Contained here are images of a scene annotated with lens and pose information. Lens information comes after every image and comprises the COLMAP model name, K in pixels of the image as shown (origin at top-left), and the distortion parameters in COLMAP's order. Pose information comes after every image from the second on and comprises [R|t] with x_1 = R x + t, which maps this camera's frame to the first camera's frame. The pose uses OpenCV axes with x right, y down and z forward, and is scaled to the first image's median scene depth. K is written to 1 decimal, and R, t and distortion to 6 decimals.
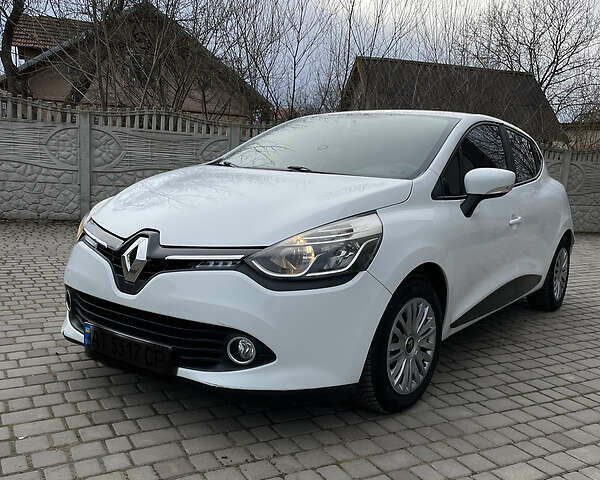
lens RADIAL K [[555.1, 0, 309.0], [0, 555.1, 246.1], [0, 0, 1]] dist [0.072818, -0.077286]
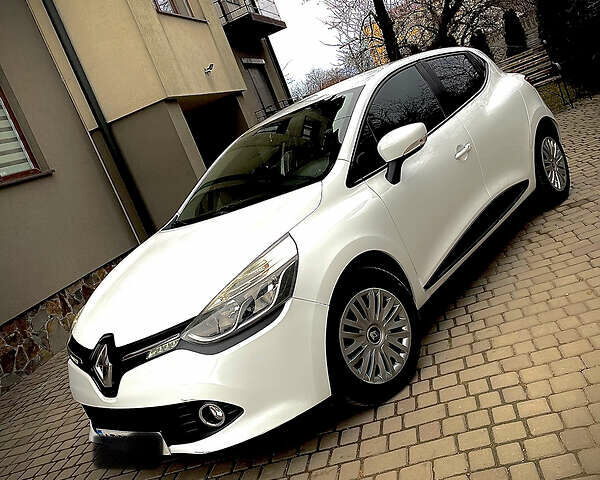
lens RADIAL K [[555.1, 0, 309.0], [0, 555.1, 246.1], [0, 0, 1]] dist [0.072818, -0.077286]
pose [[0.903845, -0.402174, -0.146015, 0.275428], [0.412072, 0.910084, 0.044089, -0.066750], [0.115155, -0.100018, 0.988299, -0.018147]]
